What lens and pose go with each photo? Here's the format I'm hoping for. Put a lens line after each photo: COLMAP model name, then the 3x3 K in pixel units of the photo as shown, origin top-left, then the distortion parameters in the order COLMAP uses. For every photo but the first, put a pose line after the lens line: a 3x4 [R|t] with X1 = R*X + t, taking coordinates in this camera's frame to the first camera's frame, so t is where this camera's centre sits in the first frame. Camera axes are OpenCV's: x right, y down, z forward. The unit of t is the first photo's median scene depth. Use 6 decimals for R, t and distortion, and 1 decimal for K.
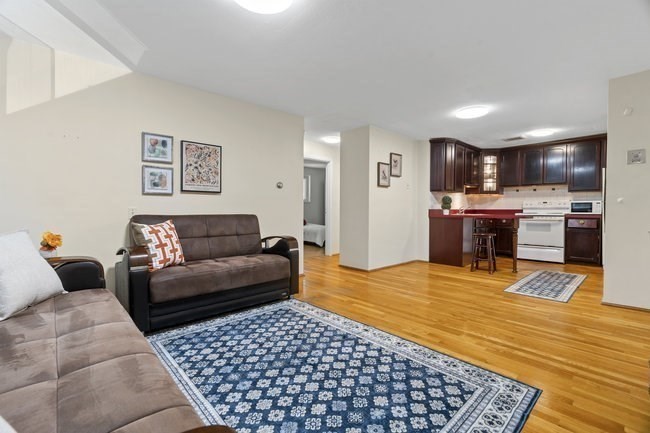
lens RADIAL K [[293.6, 0, 325.0], [0, 293.6, 216.5], [0, 0, 1]] dist [-0.000937, -0.000061]
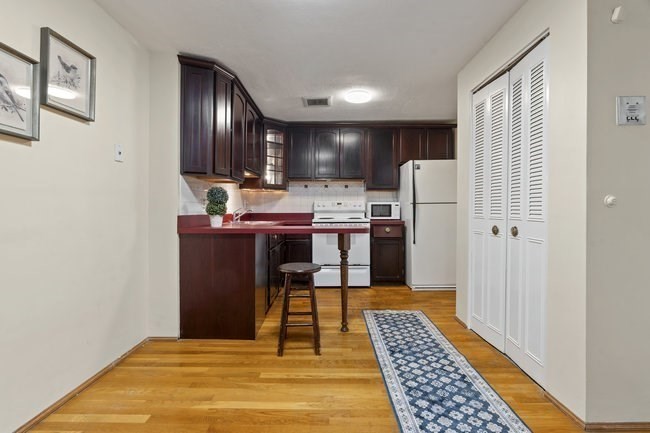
lens RADIAL K [[303.1, 0, 322.9], [0, 303.1, 211.7], [0, 0, 1]] dist [-0.001486, 0.000169]
pose [[0.695098, -0.004602, 0.718901, 0.183416], [0.017827, 0.999782, -0.010836, -0.021805], [-0.718694, 0.020348, 0.695028, 0.541511]]
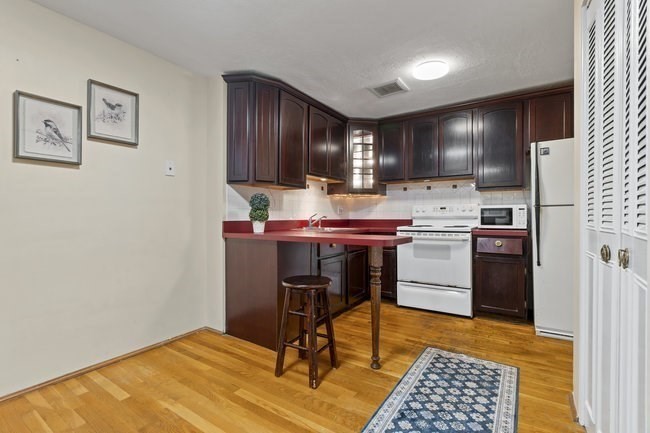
lens RADIAL K [[299.2, 0, 325.0], [0, 299.2, 216.5], [0, 0, 1]] dist [0.000022, 0.000006]
pose [[0.974650, -0.001988, 0.223725, 0.408908], [0.007402, 0.999700, -0.023366, -0.019645], [-0.223611, 0.024429, 0.974372, 0.495783]]
